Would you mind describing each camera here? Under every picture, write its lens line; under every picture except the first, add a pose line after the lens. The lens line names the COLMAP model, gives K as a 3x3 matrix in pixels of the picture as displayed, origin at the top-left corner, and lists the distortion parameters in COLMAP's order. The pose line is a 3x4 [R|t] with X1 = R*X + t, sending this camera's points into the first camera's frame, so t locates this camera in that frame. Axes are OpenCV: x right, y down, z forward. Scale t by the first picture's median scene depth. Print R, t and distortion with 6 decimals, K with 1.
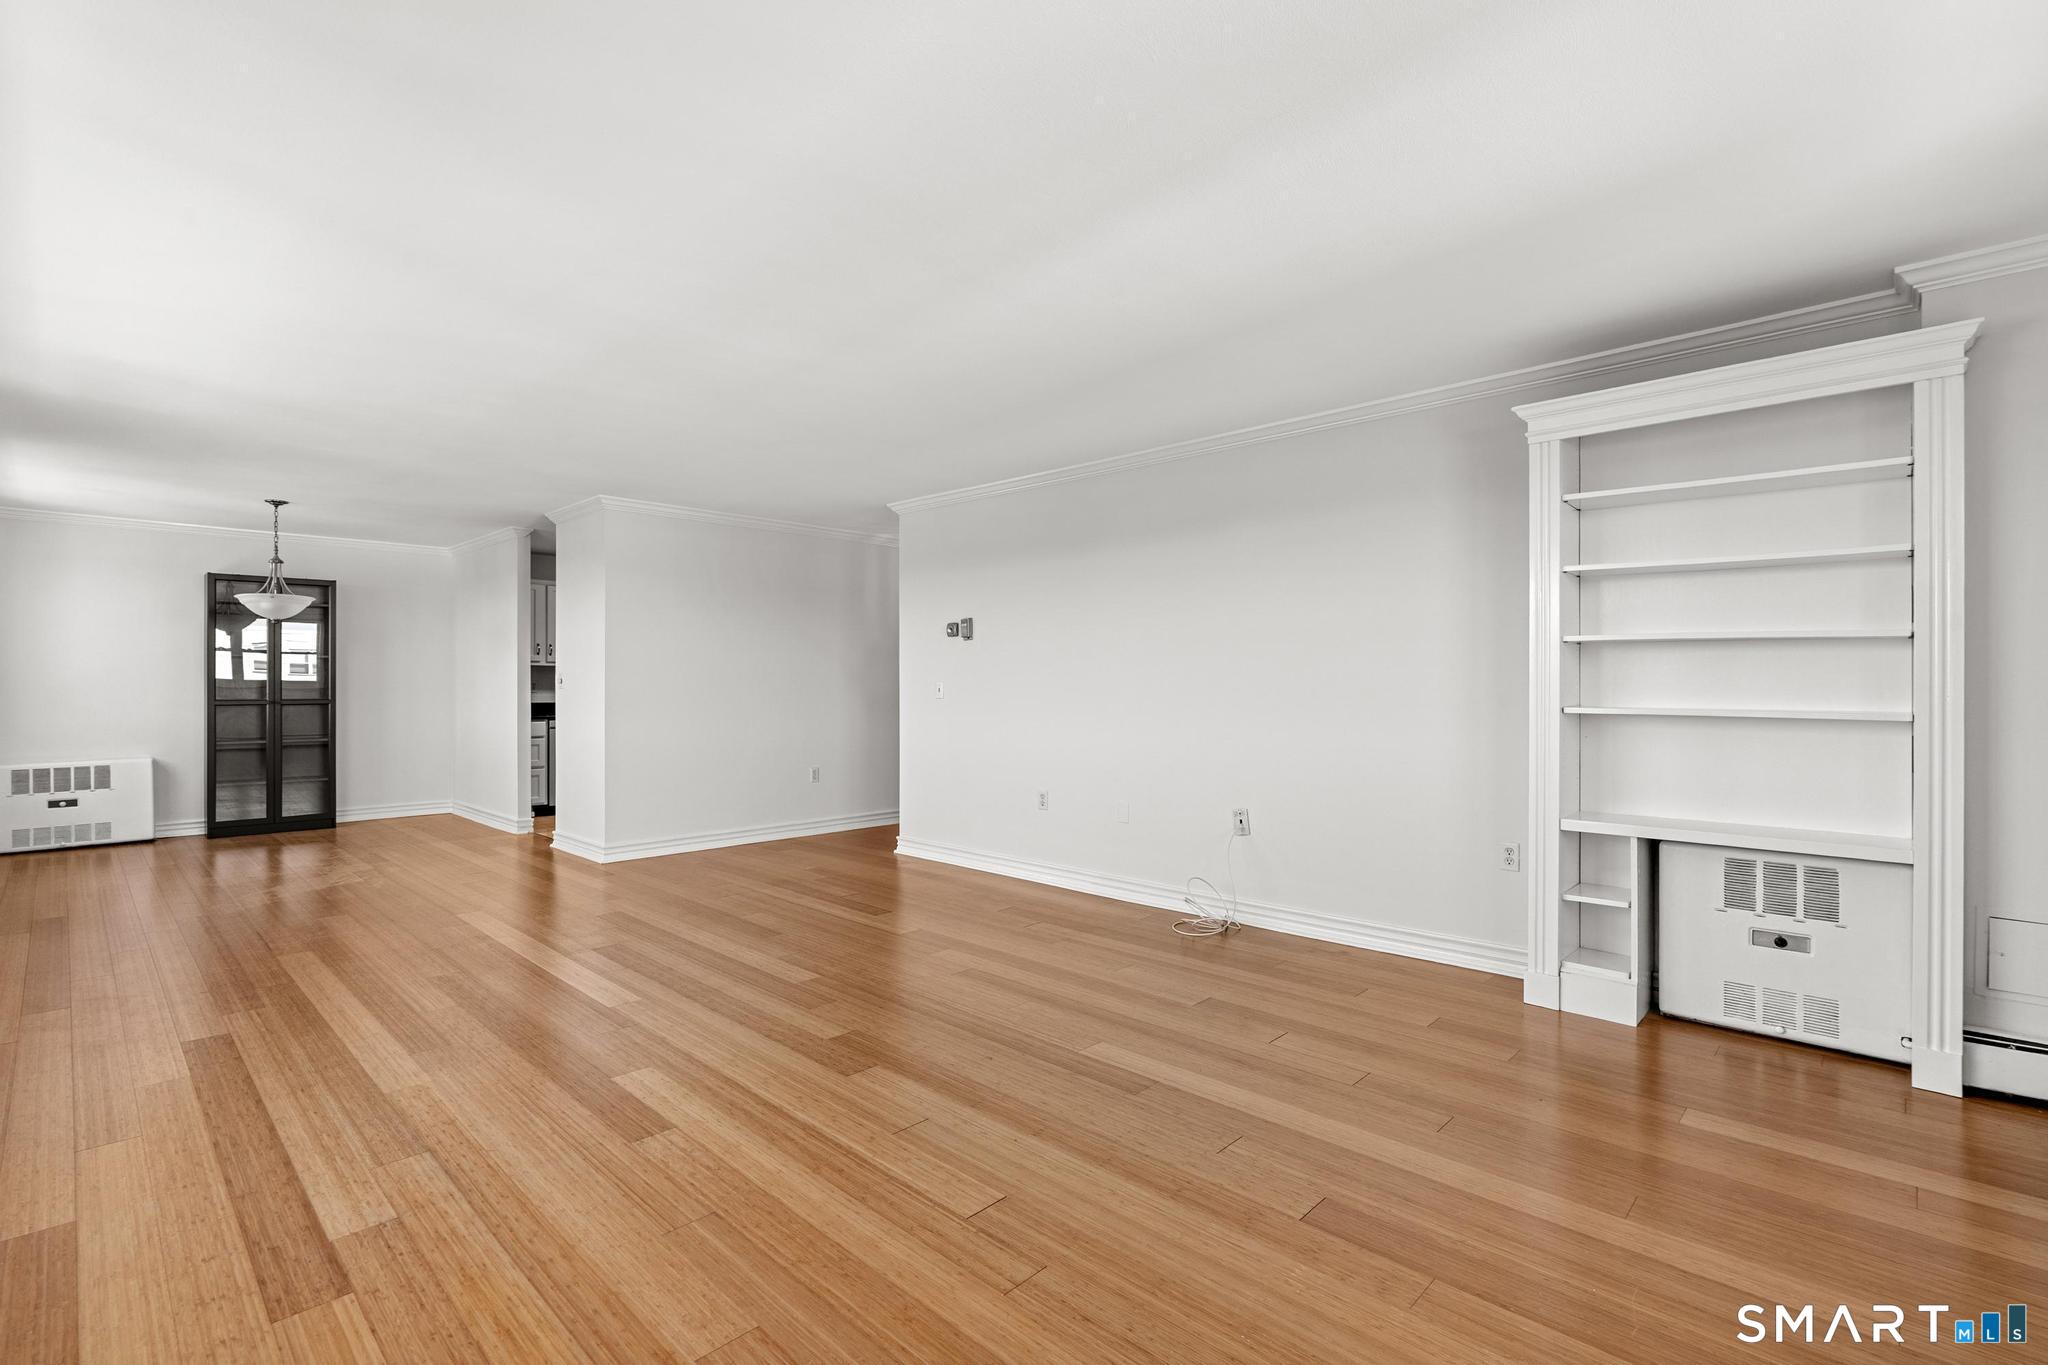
lens RADIAL K [[950.9, 0, 1029.5], [0, 950.9, 679.1], [0, 0, 1]] dist [-0.003546, -0.000399]
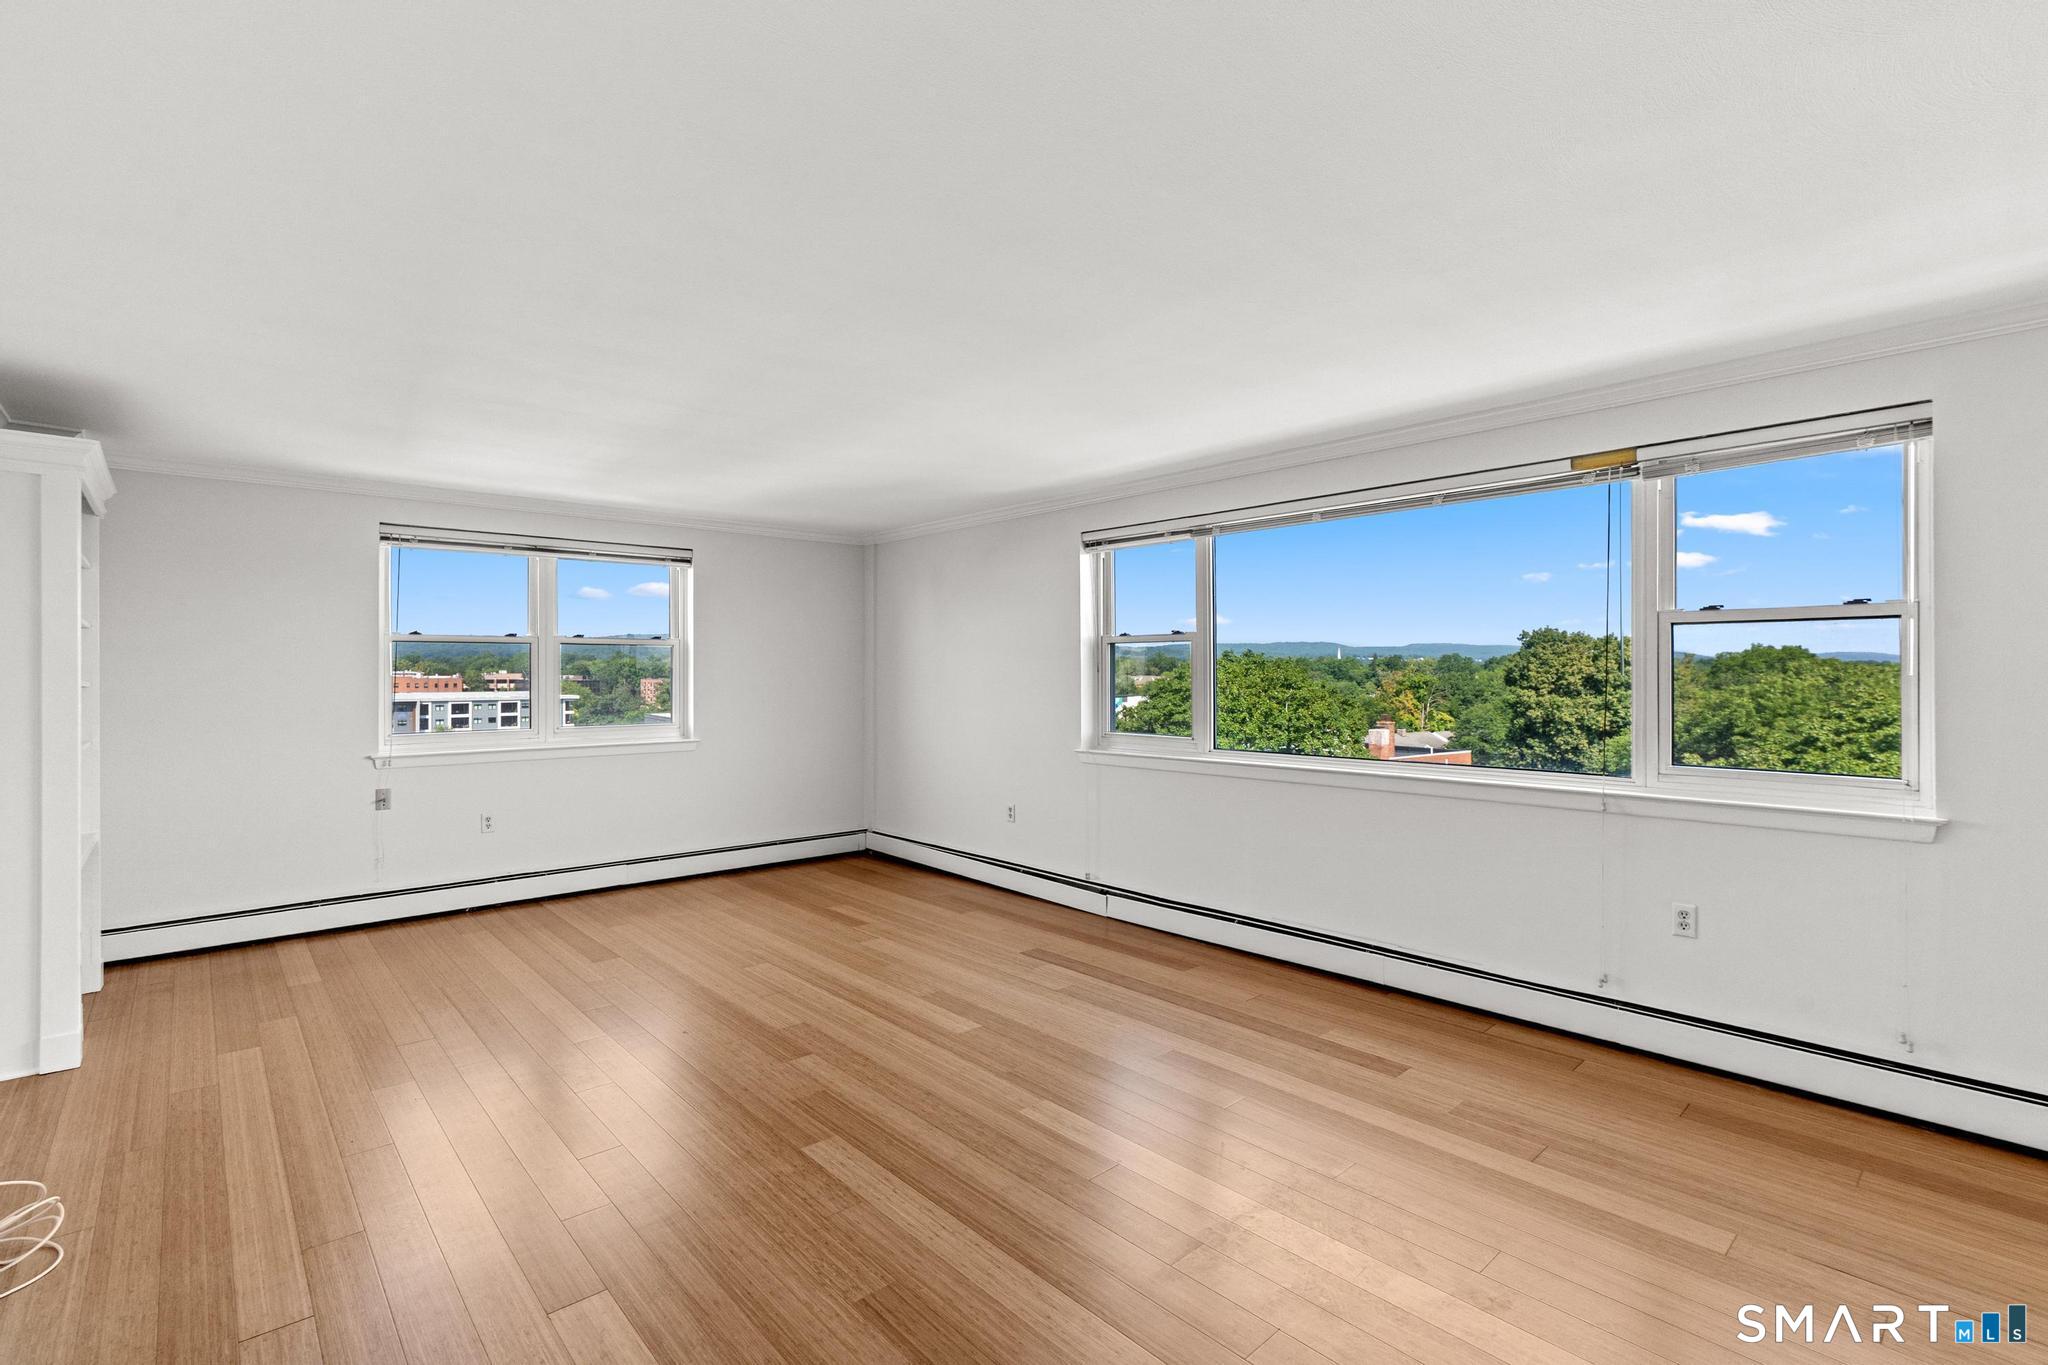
lens RADIAL K [[950.9, 0, 1021.1], [0, 950.9, 678.6], [0, 0, 1]] dist [-0.003546, -0.000399]
pose [[-0.997183, -0.000844, 0.074998, -0.627846], [-0.000811, 1.000000, 0.000466, -0.060799], [-0.074999, 0.000404, -0.997184, 2.438458]]
